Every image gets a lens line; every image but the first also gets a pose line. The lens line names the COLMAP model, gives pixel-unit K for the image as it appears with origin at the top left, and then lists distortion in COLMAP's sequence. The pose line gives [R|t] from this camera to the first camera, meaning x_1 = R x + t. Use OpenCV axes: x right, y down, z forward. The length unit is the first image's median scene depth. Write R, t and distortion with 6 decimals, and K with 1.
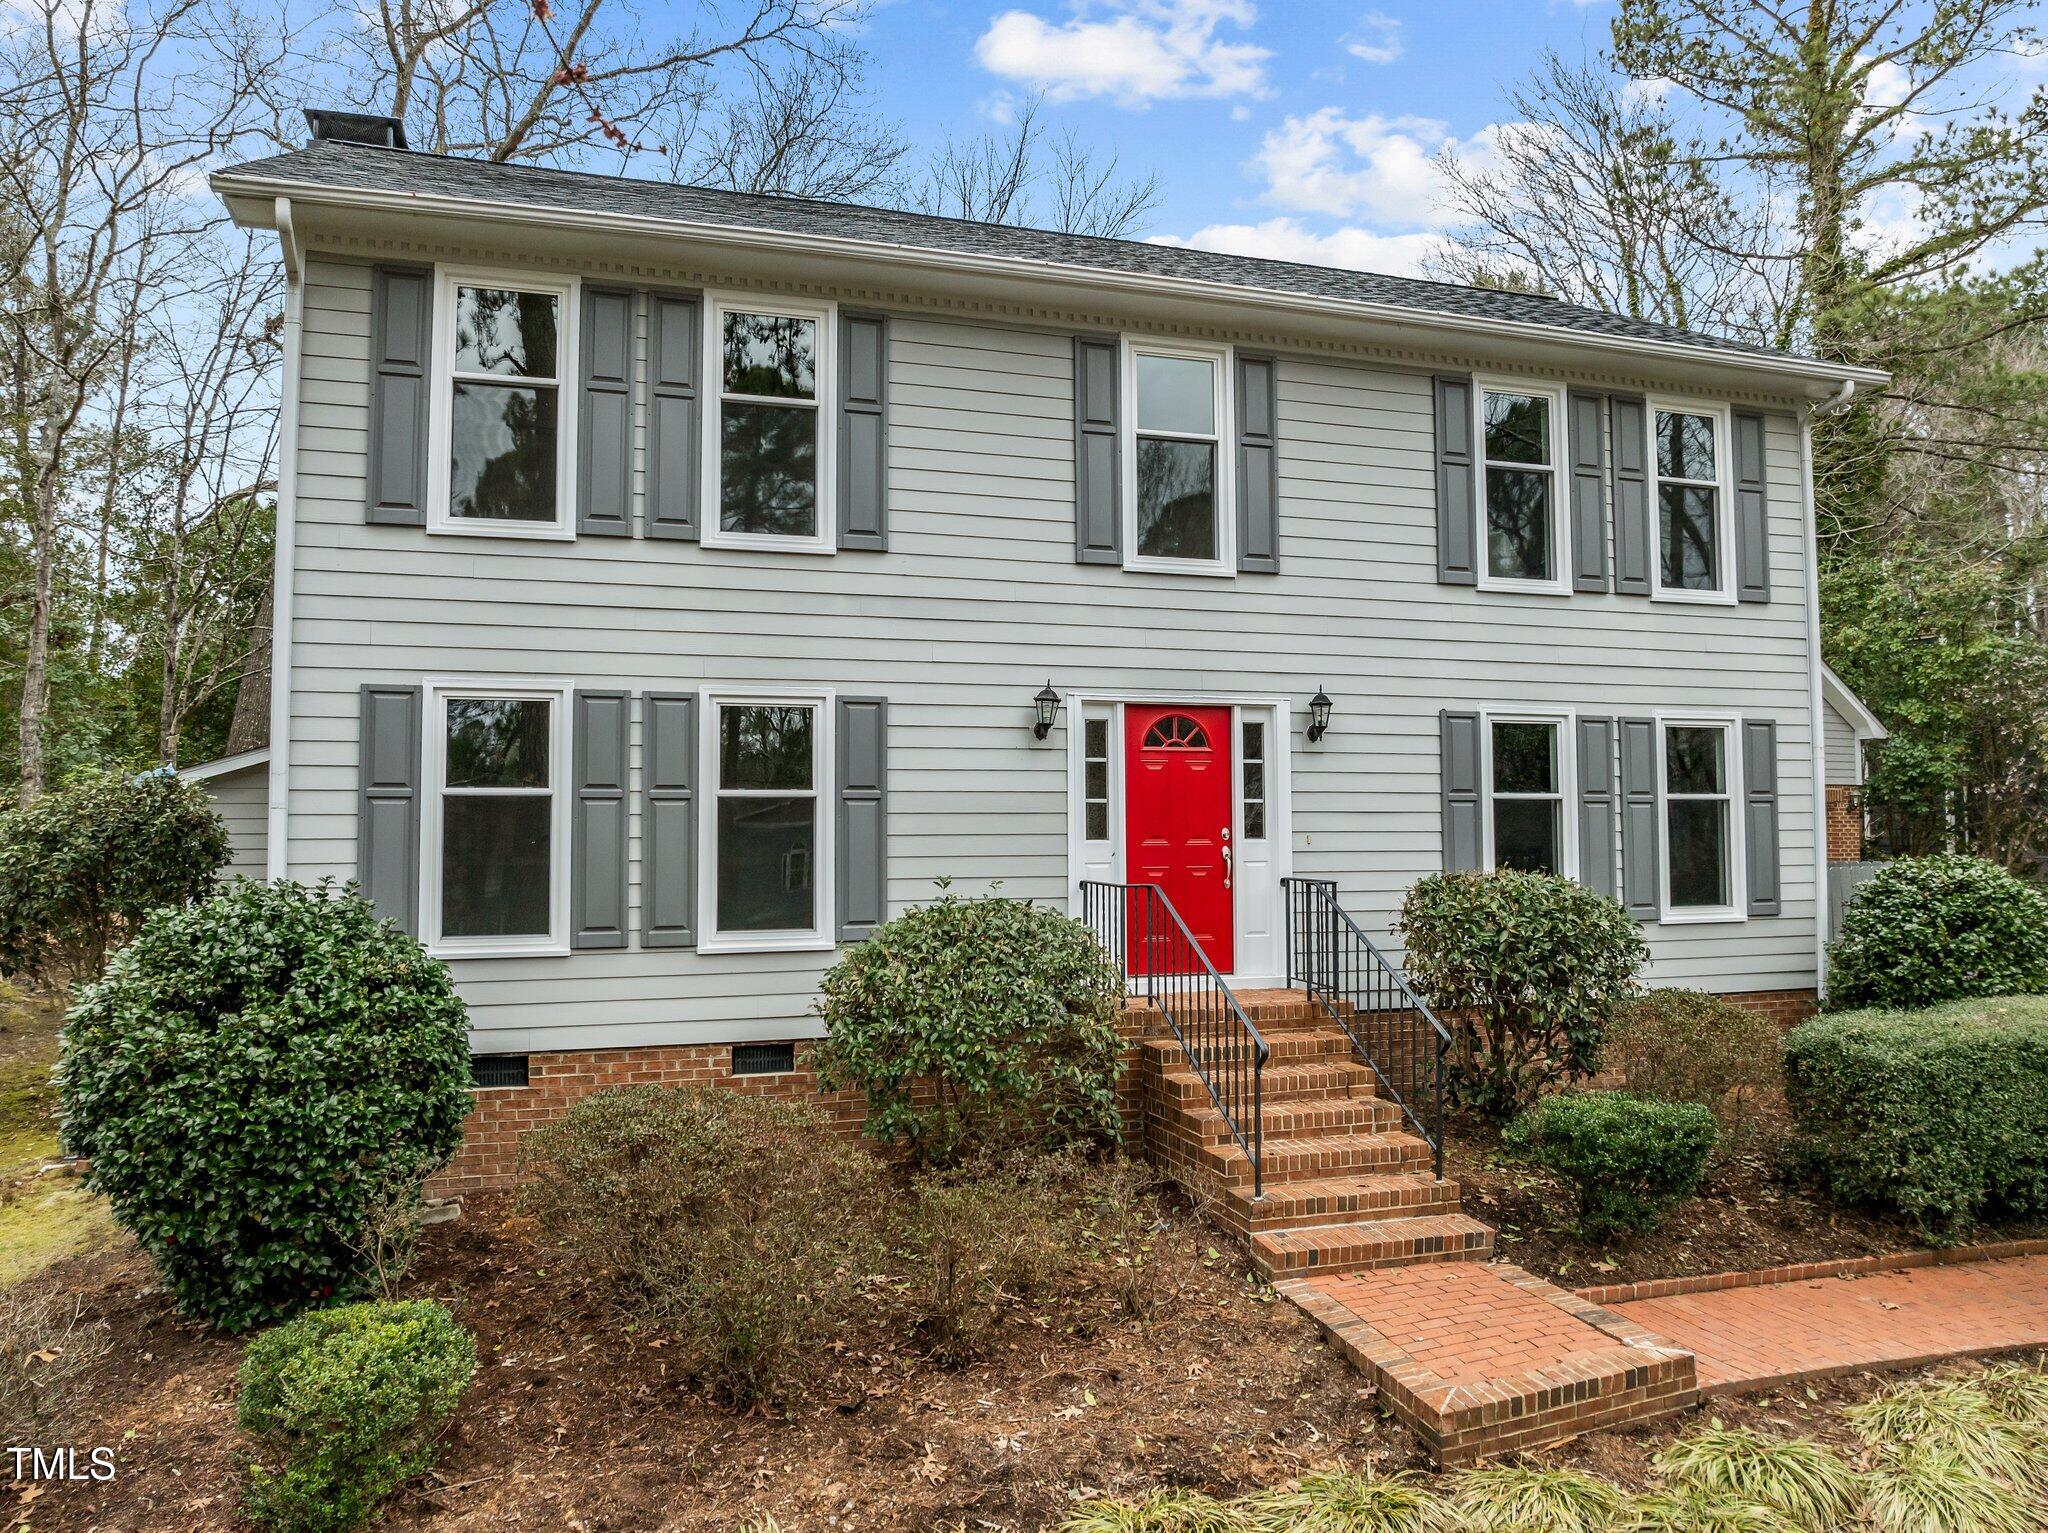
lens RADIAL K [[1463.5, 0, 1024.0], [0, 1463.5, 766.5], [0, 0, 1]] dist [-0.047798, 0.003320]
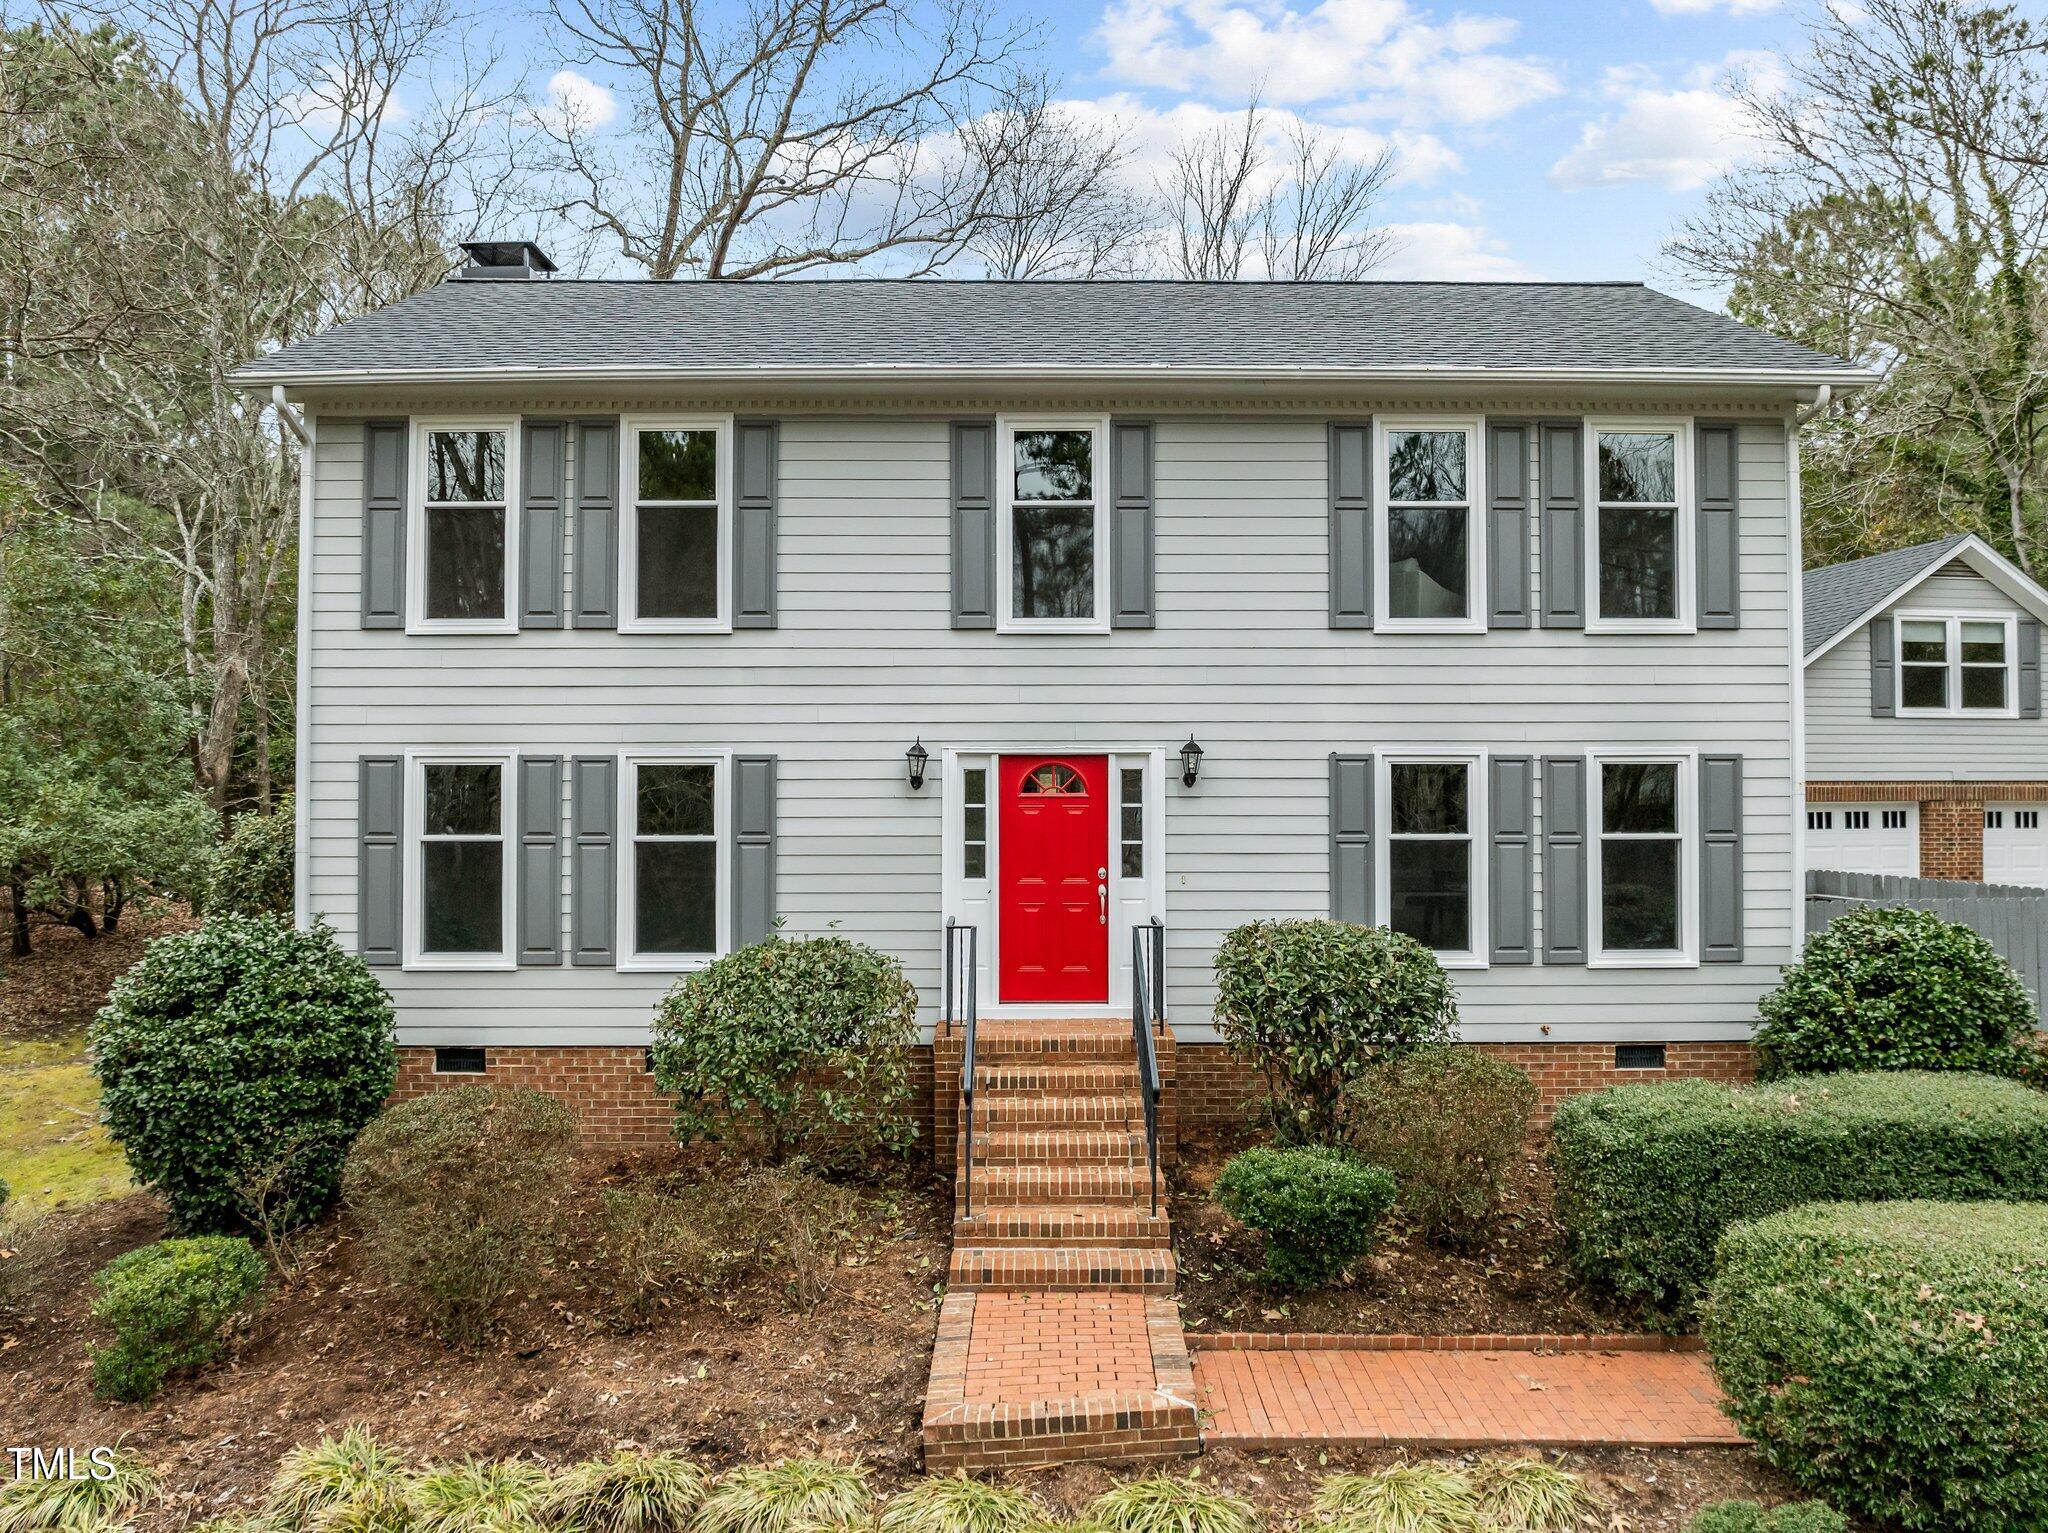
lens RADIAL K [[1465.2, 0, 1024.0], [0, 1465.2, 766.5], [0, 0, 1]] dist [-0.049211, 0.006568]
pose [[0.953958, -0.000617, -0.299940, 0.462391], [0.010921, 0.999406, 0.032678, -0.077669], [0.299742, -0.034449, 0.953398, -0.047702]]
